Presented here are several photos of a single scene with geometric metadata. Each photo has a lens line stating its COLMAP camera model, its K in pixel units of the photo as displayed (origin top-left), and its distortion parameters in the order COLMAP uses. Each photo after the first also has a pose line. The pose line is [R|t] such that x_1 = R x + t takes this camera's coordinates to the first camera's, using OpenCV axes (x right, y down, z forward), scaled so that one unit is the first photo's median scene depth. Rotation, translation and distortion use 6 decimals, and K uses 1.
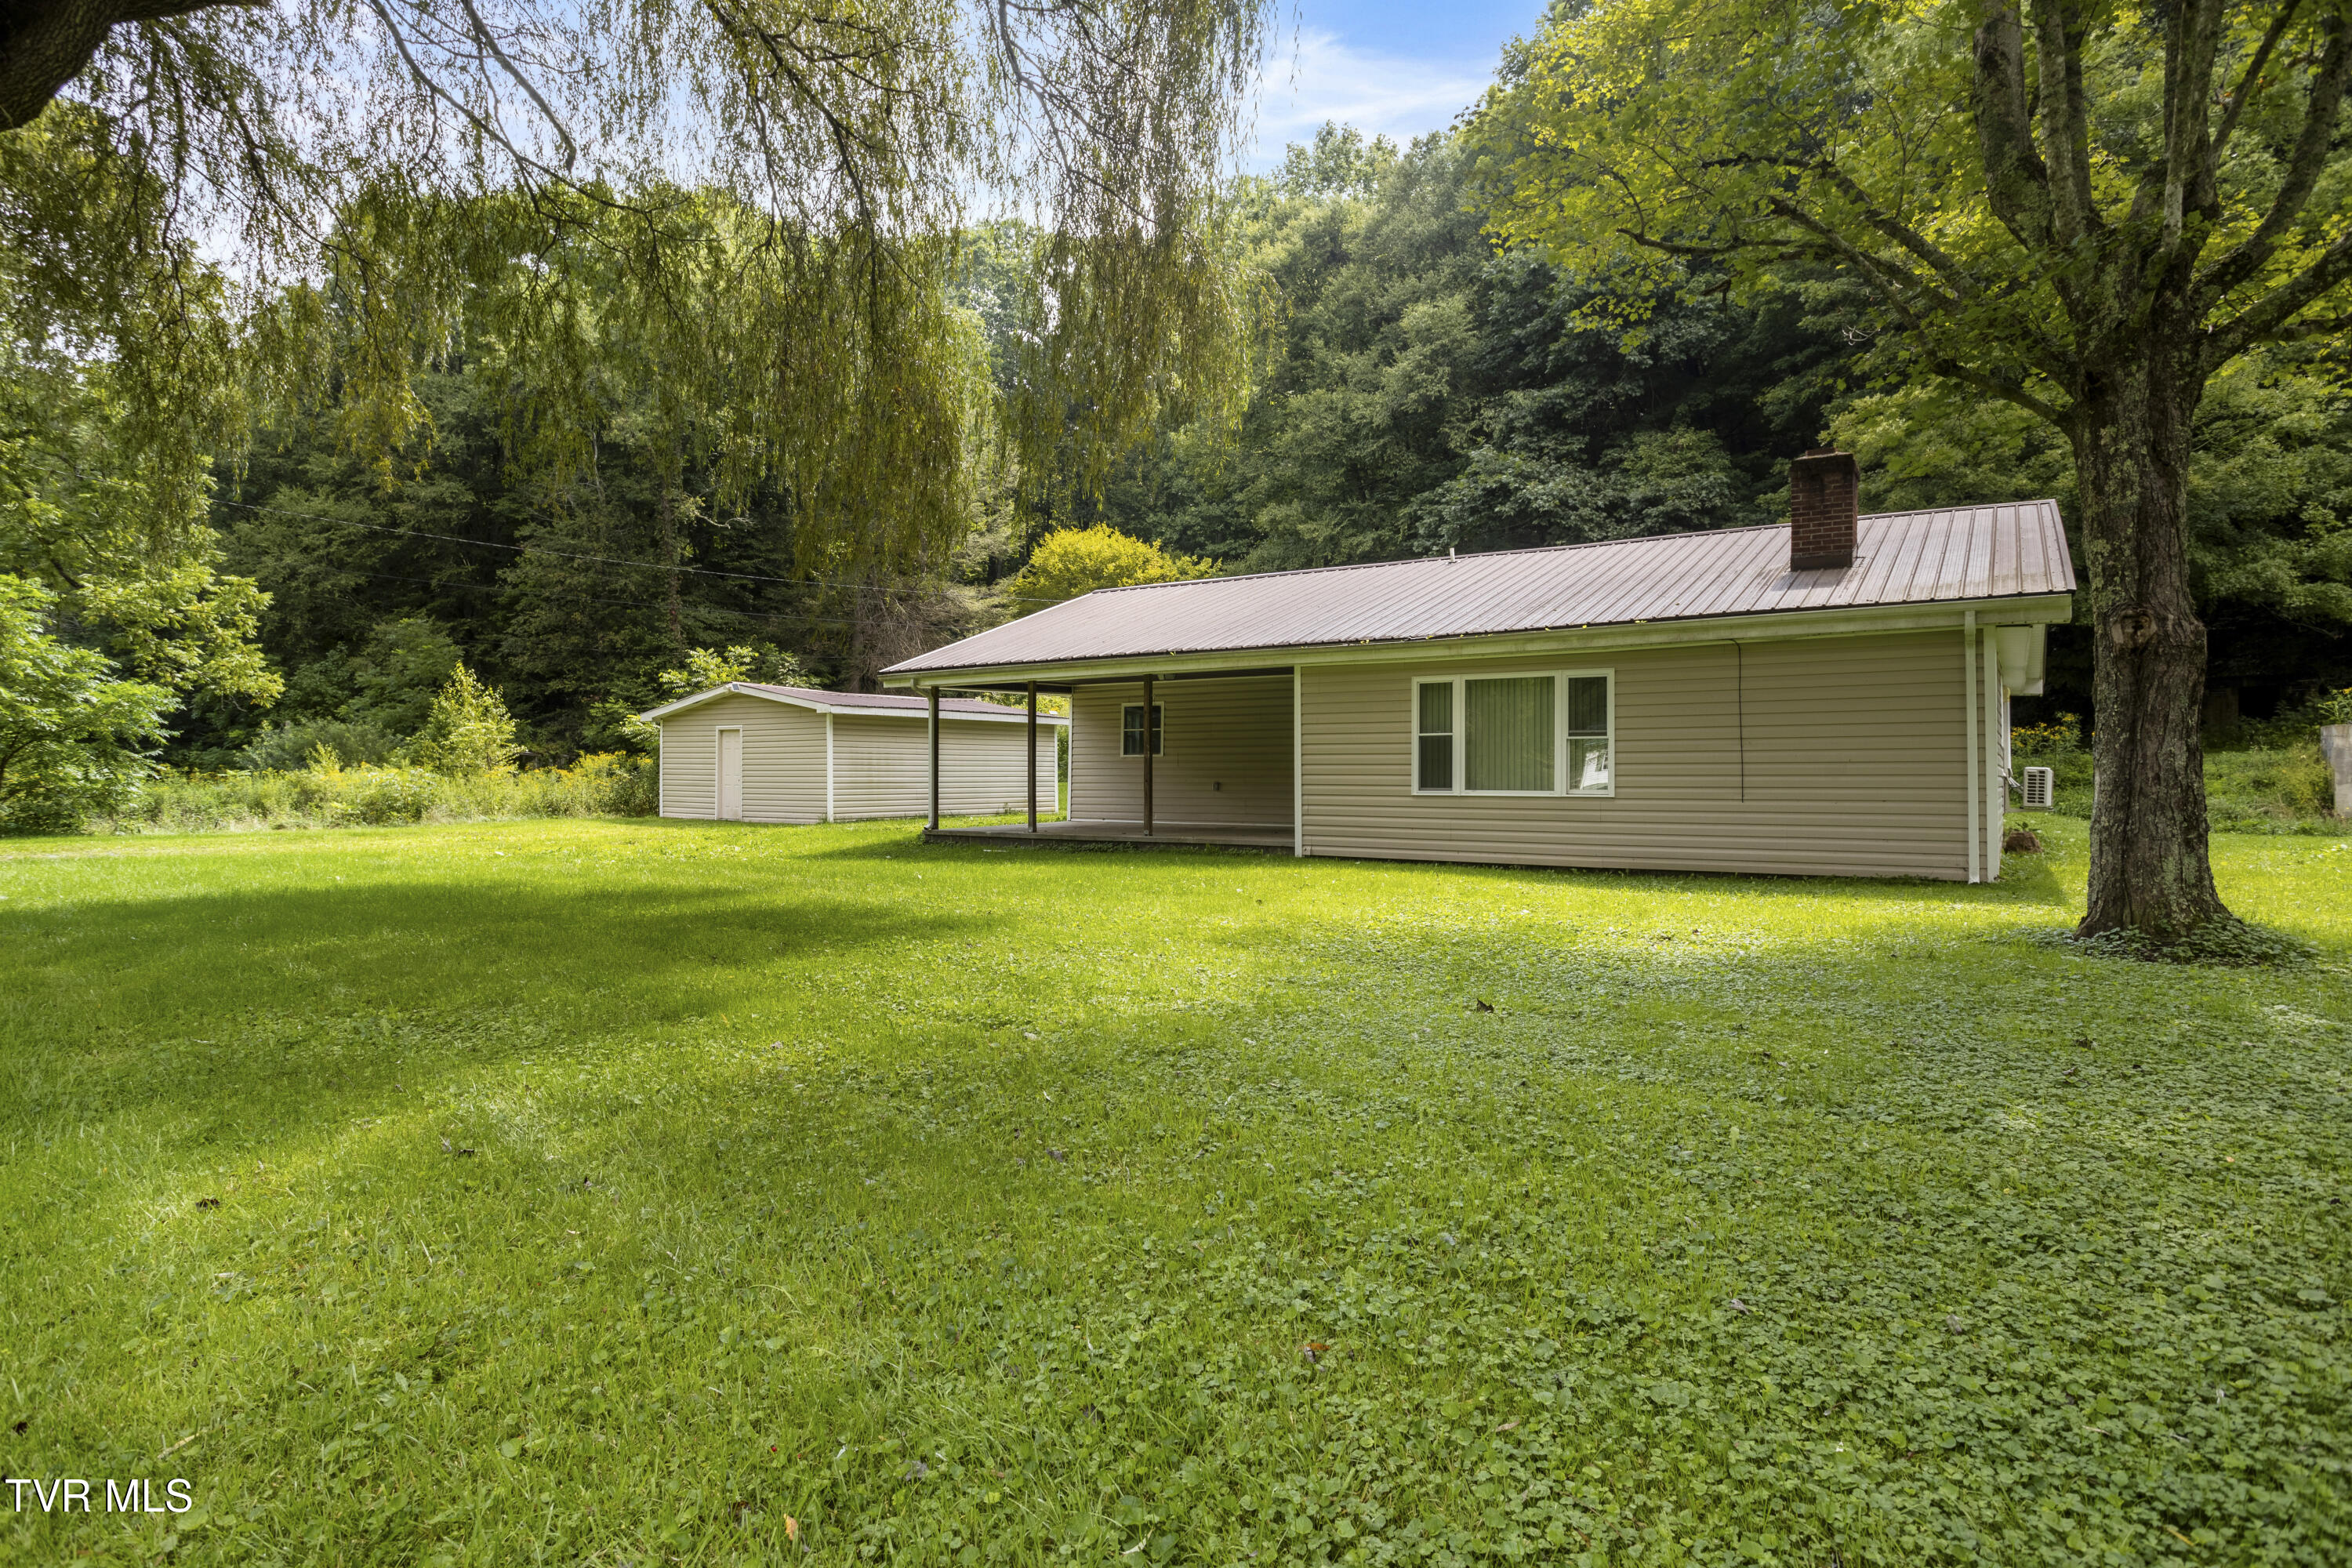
lens RADIAL K [[1324.9, 0, 1179.3], [0, 1324.9, 773.6], [0, 0, 1]] dist [-0.037976, 0.064731]
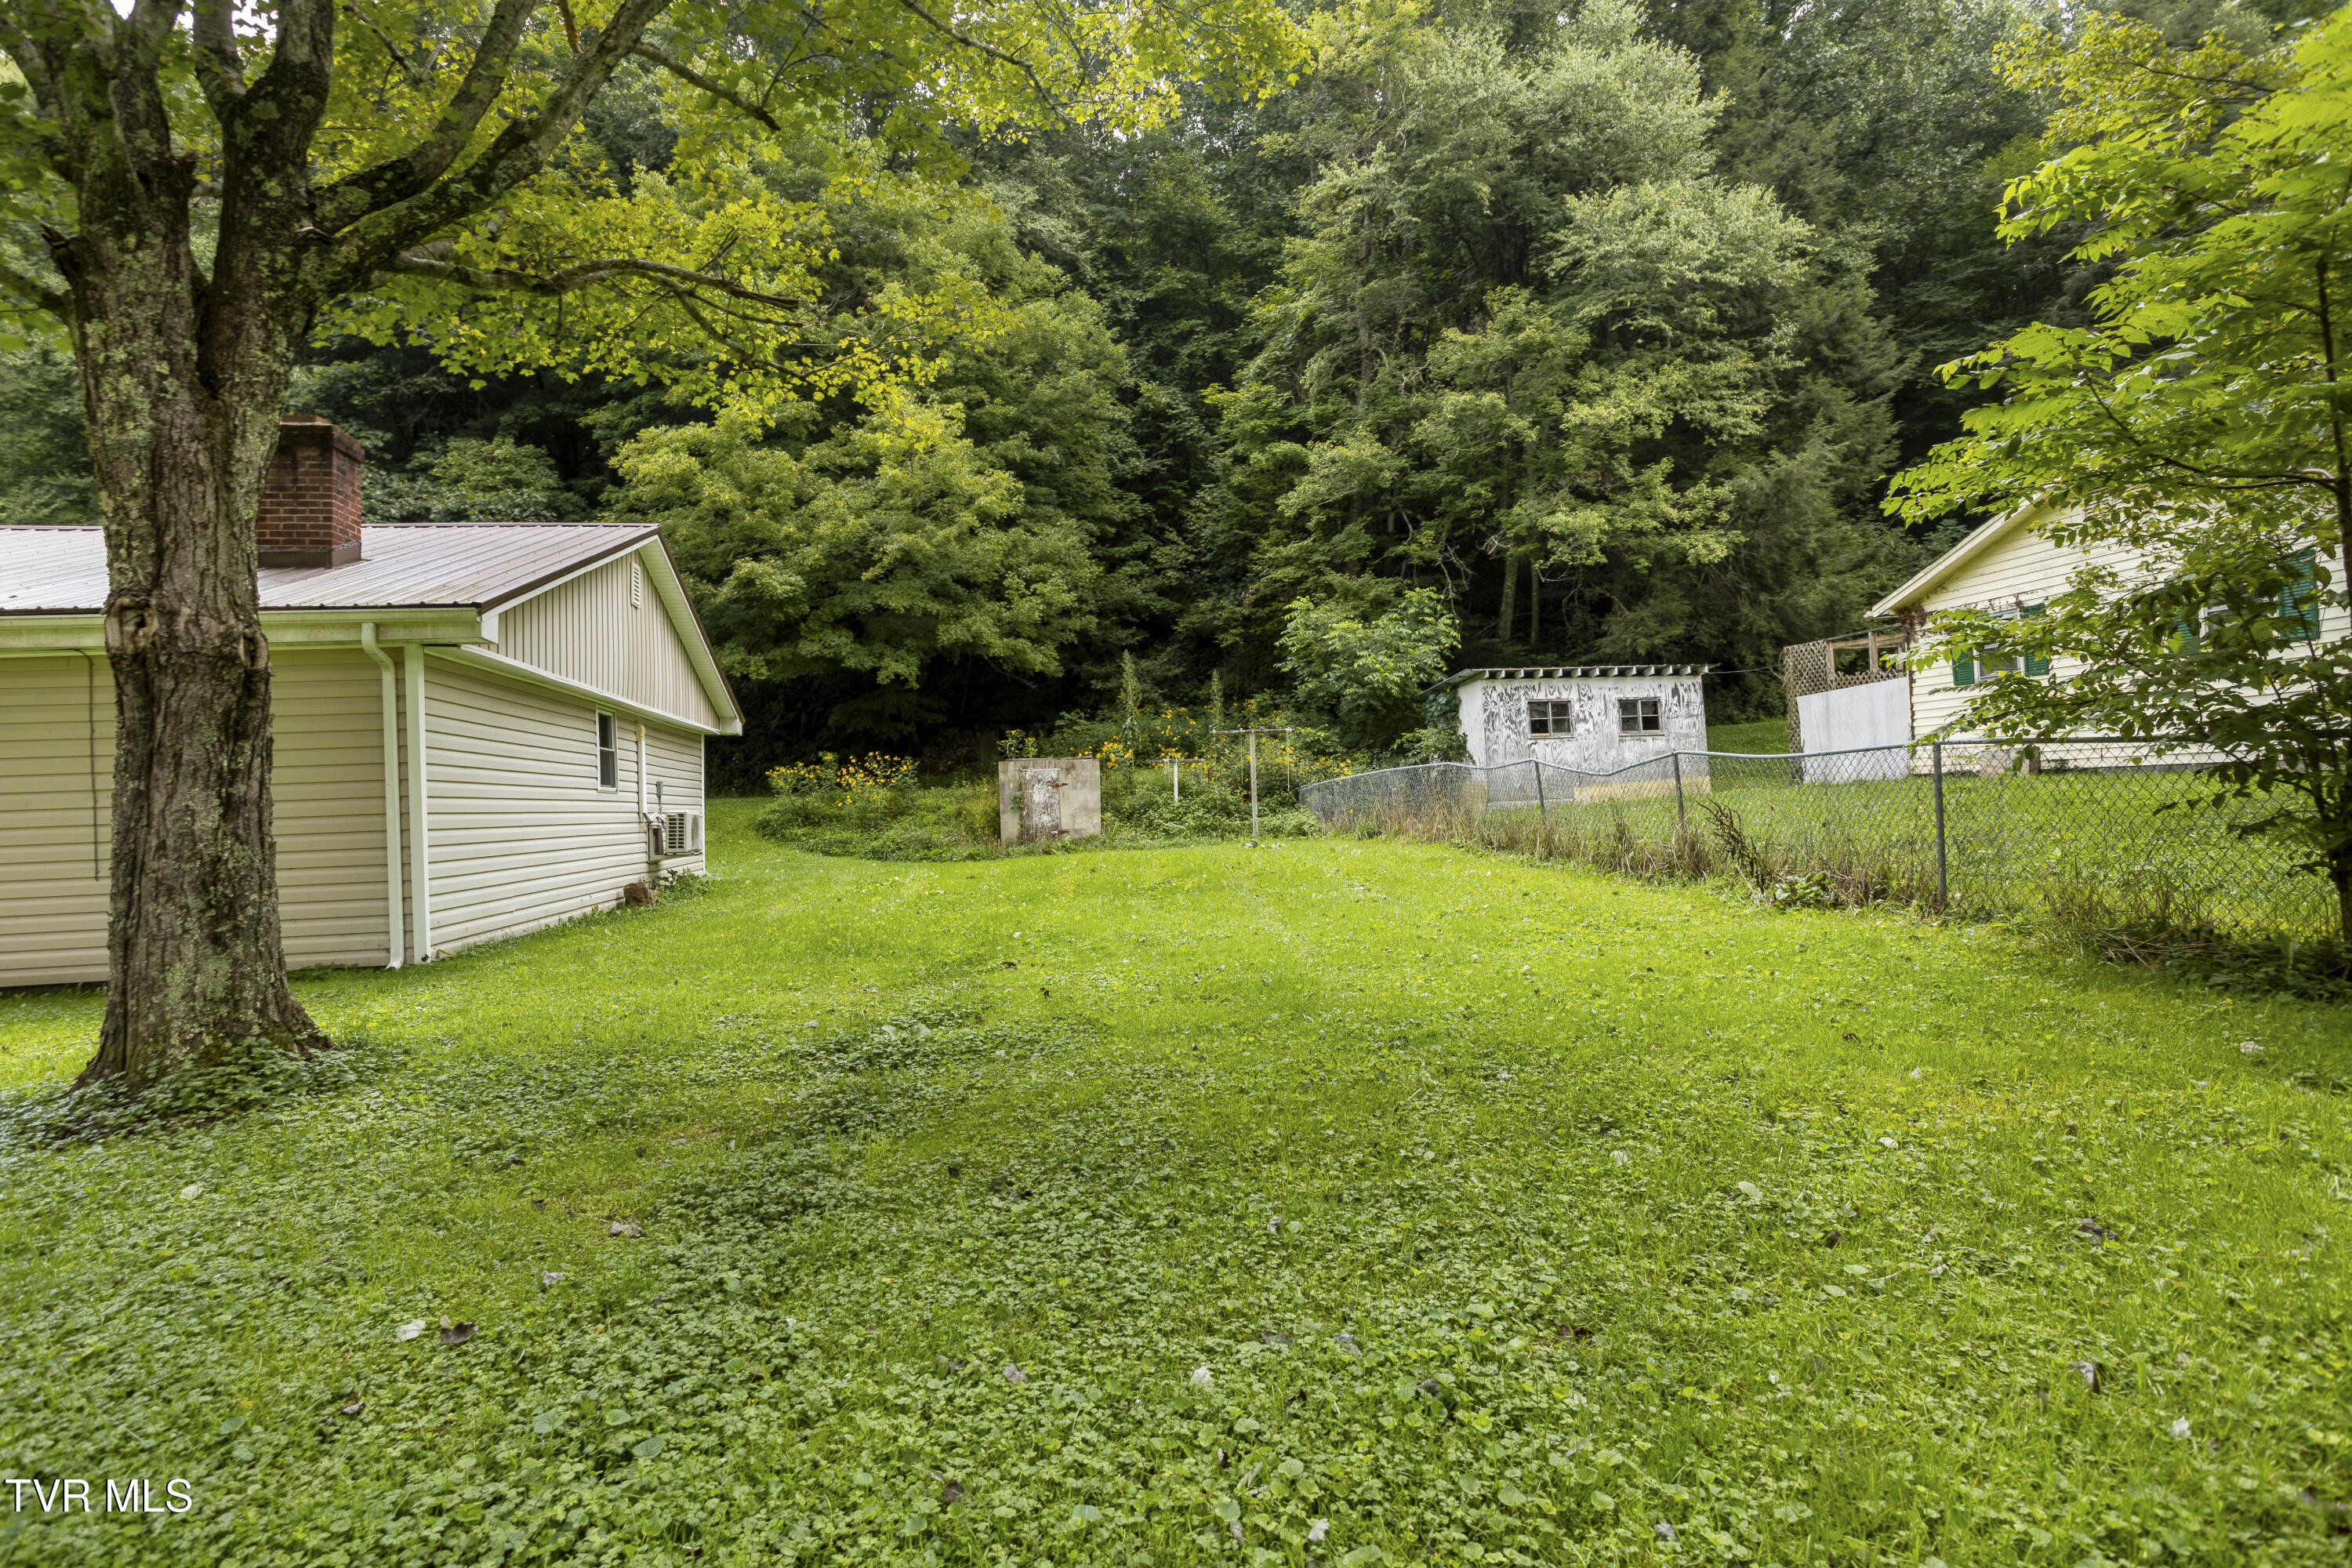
lens RADIAL K [[1324.9, 0, 1179.3], [0, 1324.9, 773.6], [0, 0, 1]] dist [-0.037976, 0.064731]
pose [[0.749085, -0.016822, 0.662260, 0.316434], [0.037749, 0.999137, -0.017318, -0.001352], [-0.661397, 0.037973, 0.749074, 0.069330]]
